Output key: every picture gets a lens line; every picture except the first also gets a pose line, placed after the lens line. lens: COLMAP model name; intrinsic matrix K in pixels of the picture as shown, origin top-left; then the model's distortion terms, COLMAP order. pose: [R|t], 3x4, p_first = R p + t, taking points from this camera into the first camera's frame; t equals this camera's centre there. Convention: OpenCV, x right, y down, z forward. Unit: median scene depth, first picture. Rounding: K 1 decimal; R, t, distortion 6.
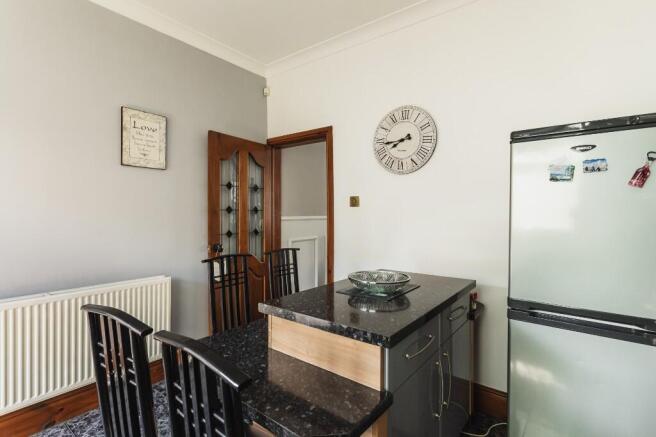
lens RADIAL K [[313.6, 0, 324.2], [0, 313.6, 216.6], [0, 0, 1]] dist [0.003769, 0.000775]
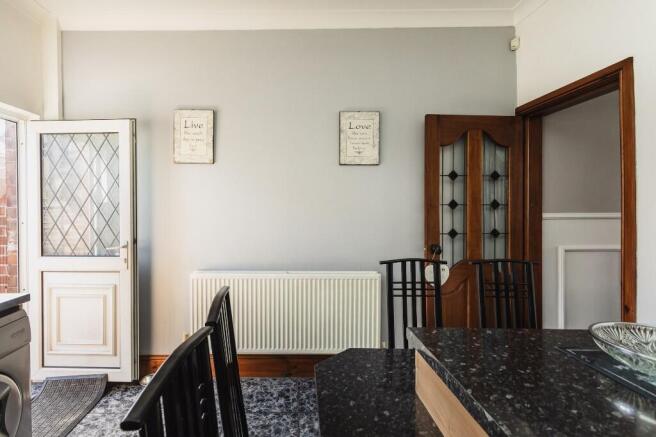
lens RADIAL K [[320.6, 0, 291.1], [0, 320.6, 210.5], [0, 0, 1]] dist [0.000136, -0.000665]
pose [[0.610144, 0.002531, -0.792287, 0.128894], [-0.008519, 0.999958, -0.003366, 0.000043], [0.792245, 0.008803, 0.610140, 0.171579]]
